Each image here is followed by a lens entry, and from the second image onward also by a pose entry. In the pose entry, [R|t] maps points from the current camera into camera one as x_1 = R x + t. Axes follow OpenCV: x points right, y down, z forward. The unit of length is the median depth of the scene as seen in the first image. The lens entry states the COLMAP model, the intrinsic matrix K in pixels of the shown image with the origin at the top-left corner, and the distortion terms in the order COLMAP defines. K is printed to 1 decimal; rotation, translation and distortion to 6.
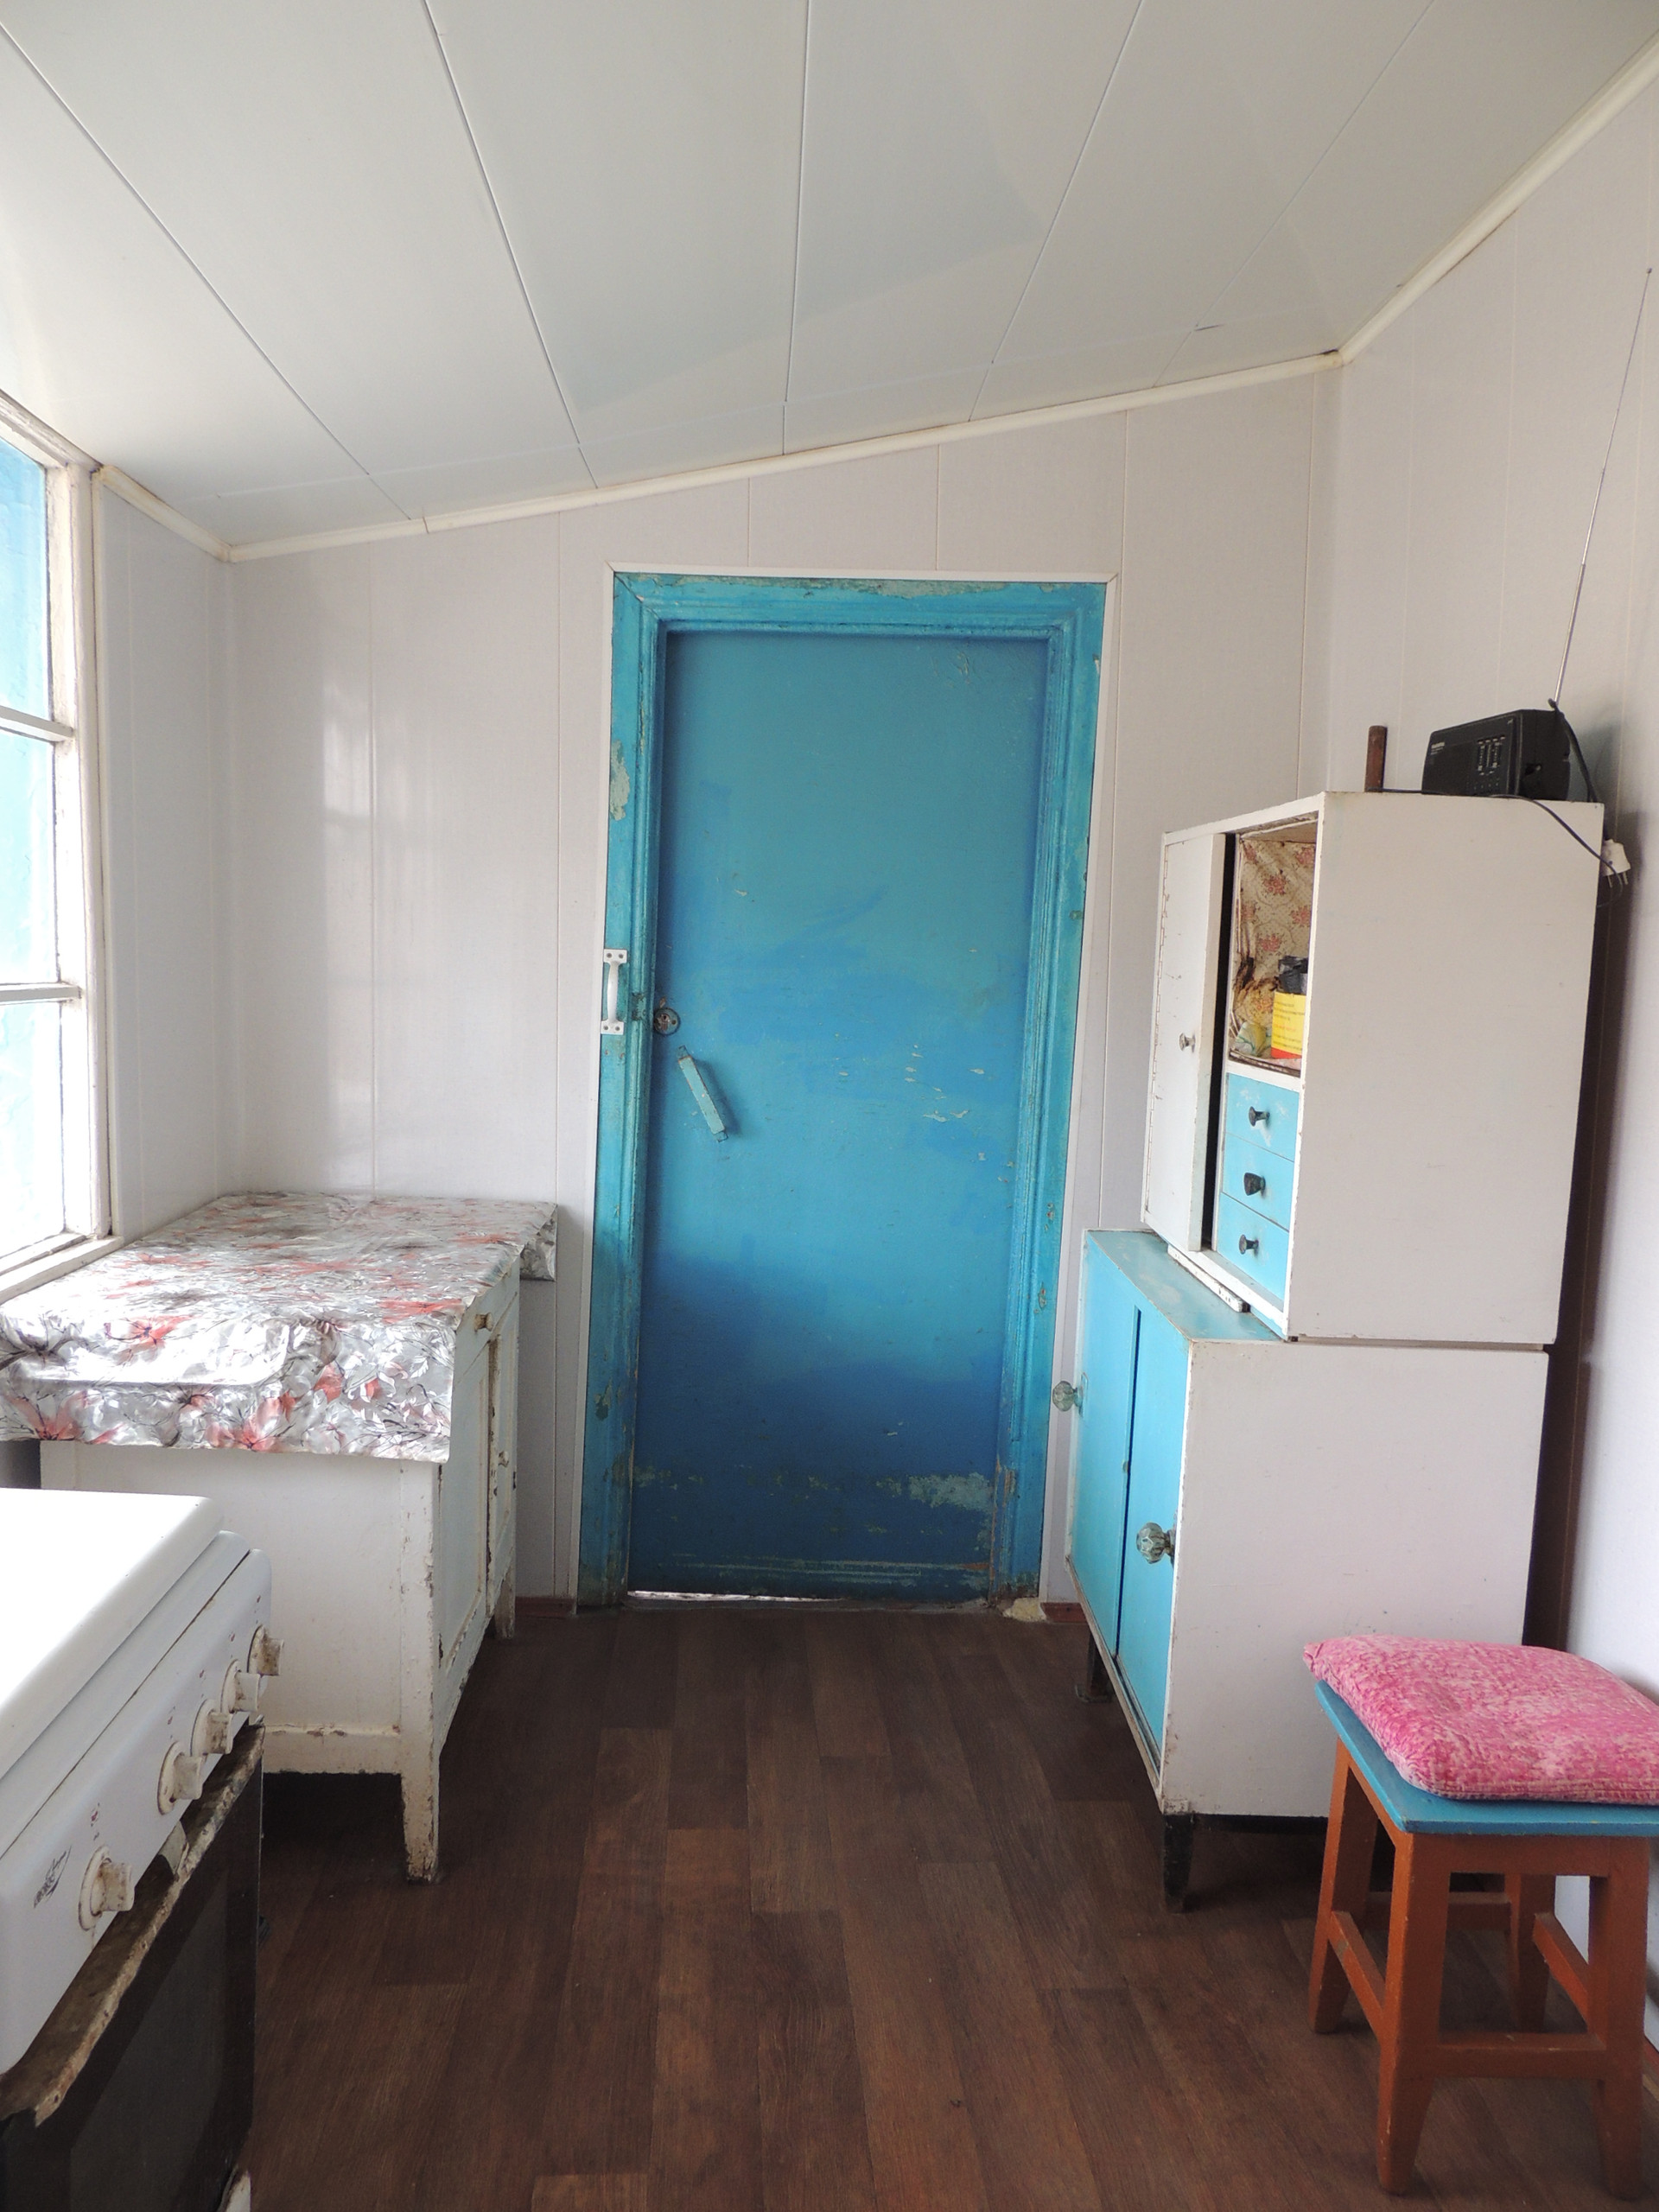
lens RADIAL K [[1569.1, 0, 822.1], [0, 1569.1, 1112.5], [0, 0, 1]] dist [-0.022826, 0.002422]
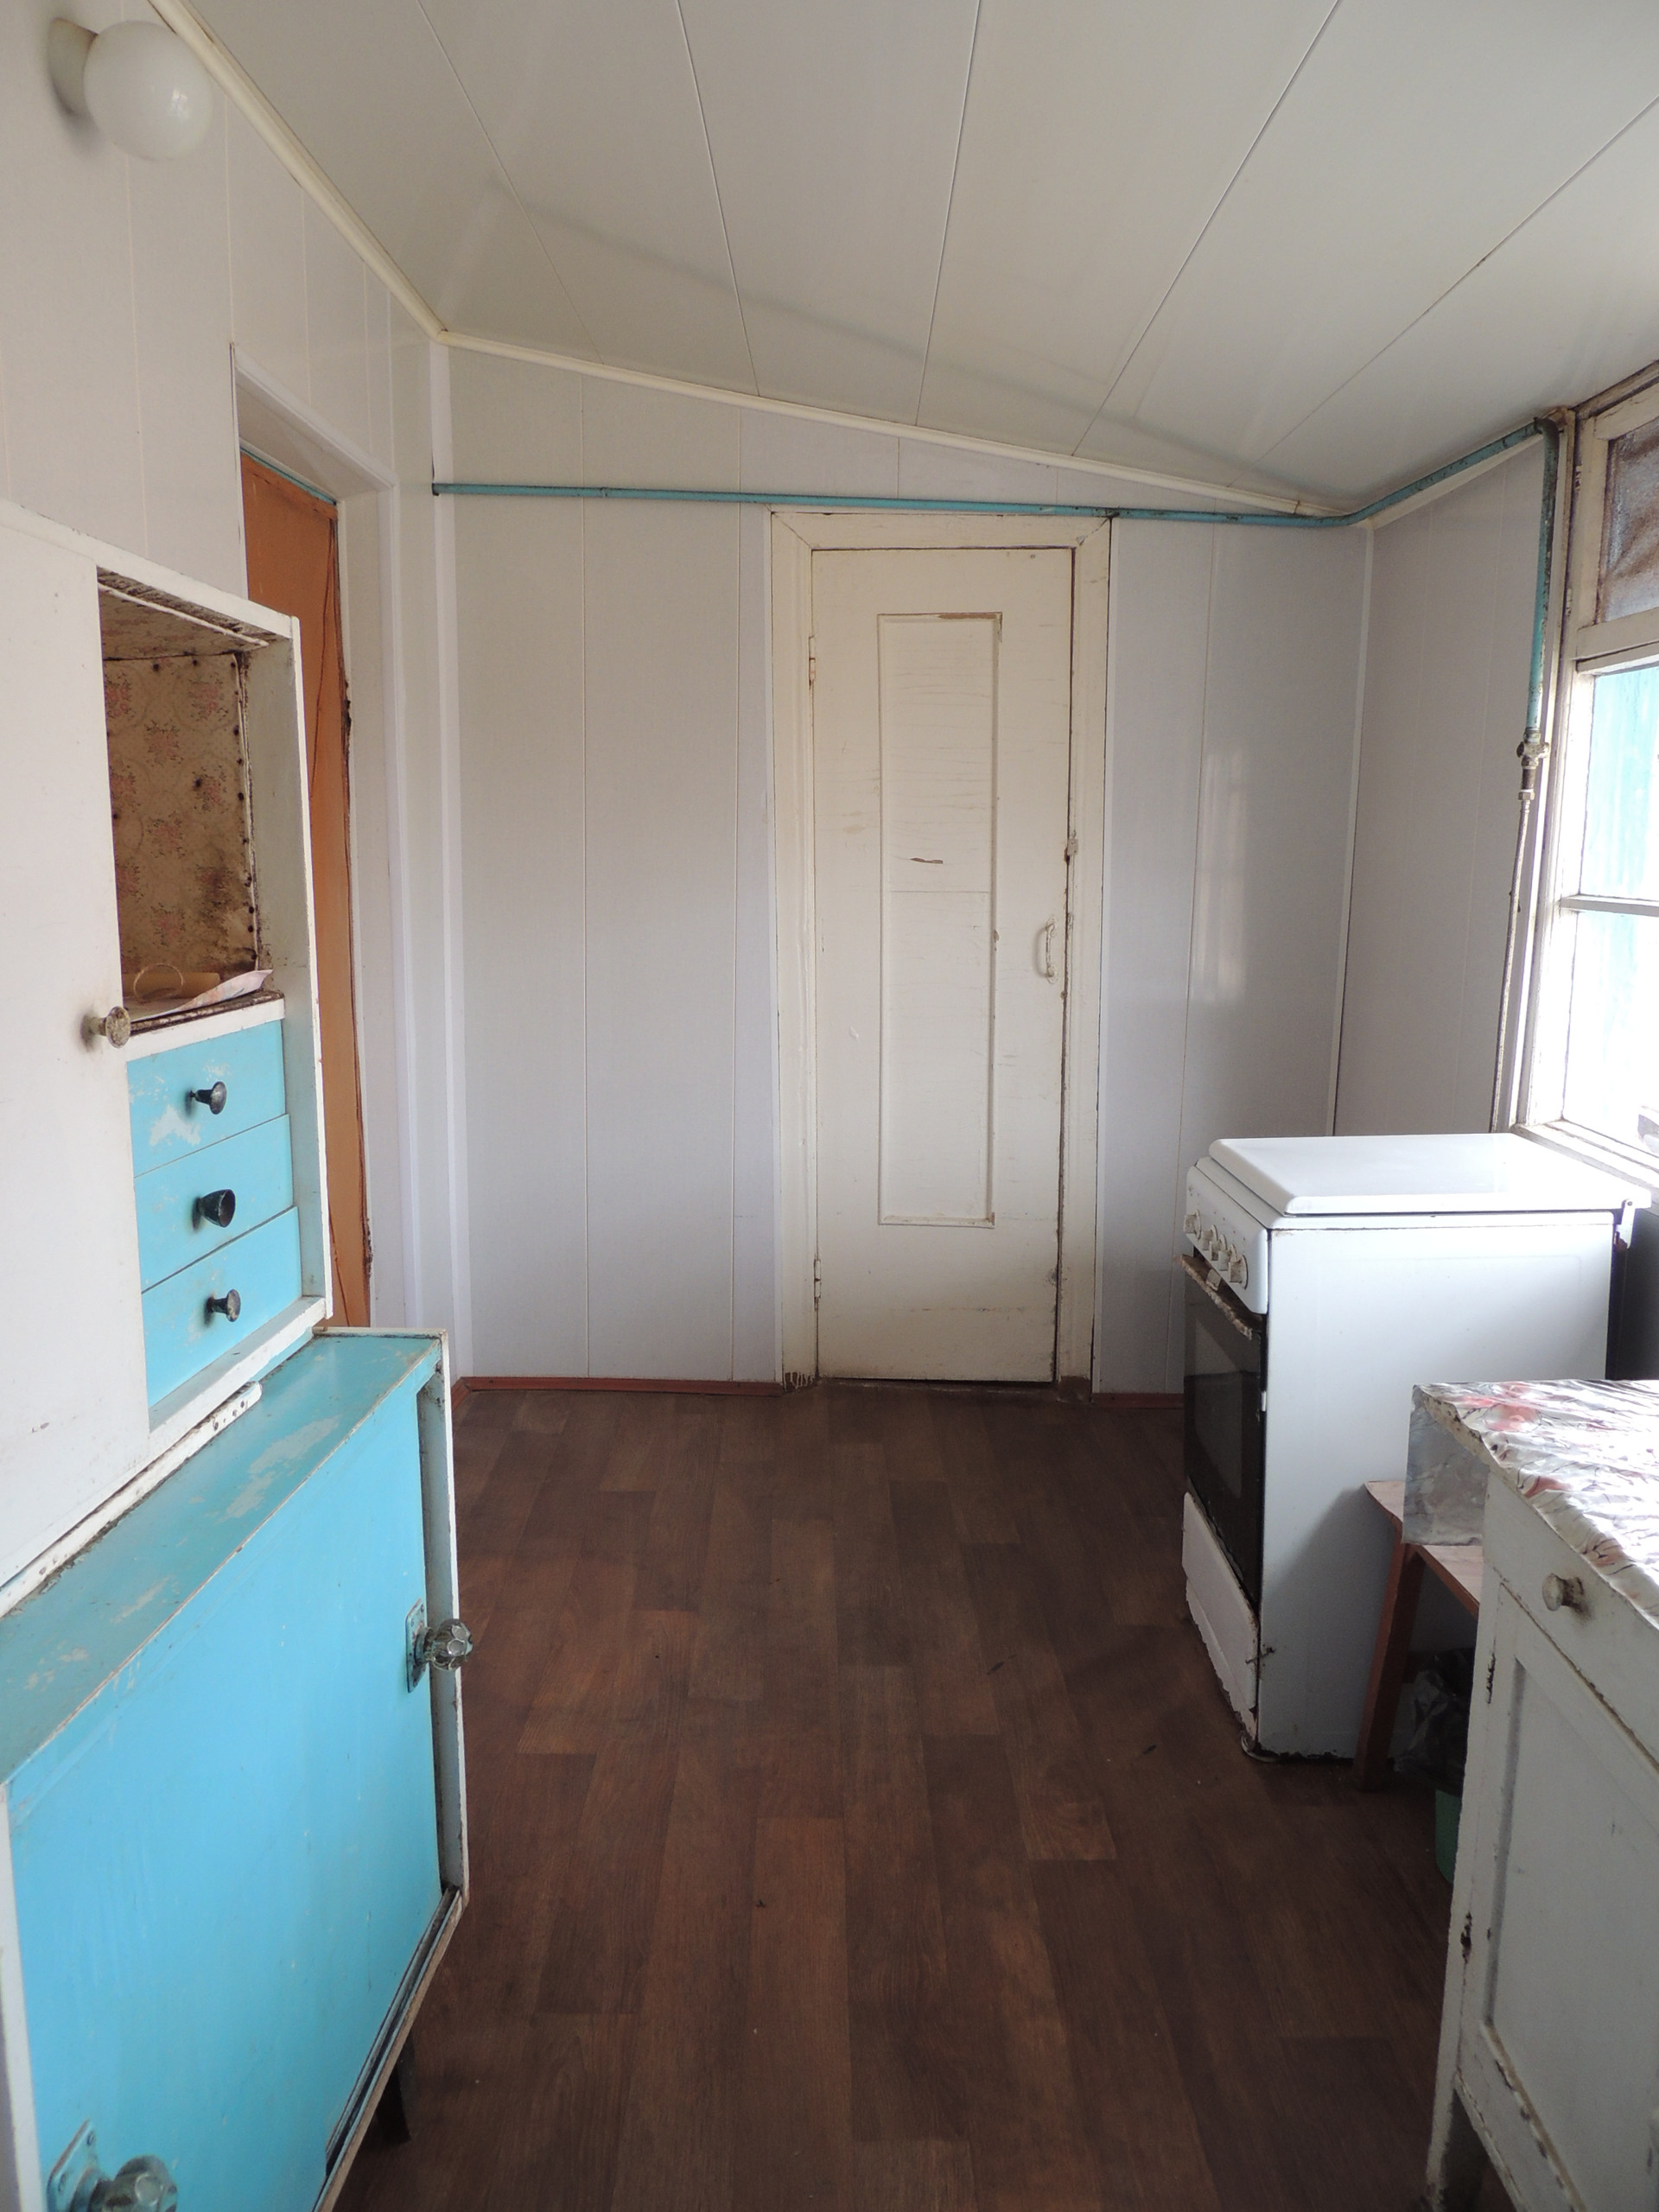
lens RADIAL K [[1569.1, 0, 819.8], [0, 1569.1, 1102.7], [0, 0, 1]] dist [-0.022826, 0.002422]
pose [[-0.997178, -0.048982, 0.056894, 0.009611], [-0.032165, 0.963503, 0.265757, -0.184311], [-0.067835, 0.263177, -0.962360, 1.764291]]
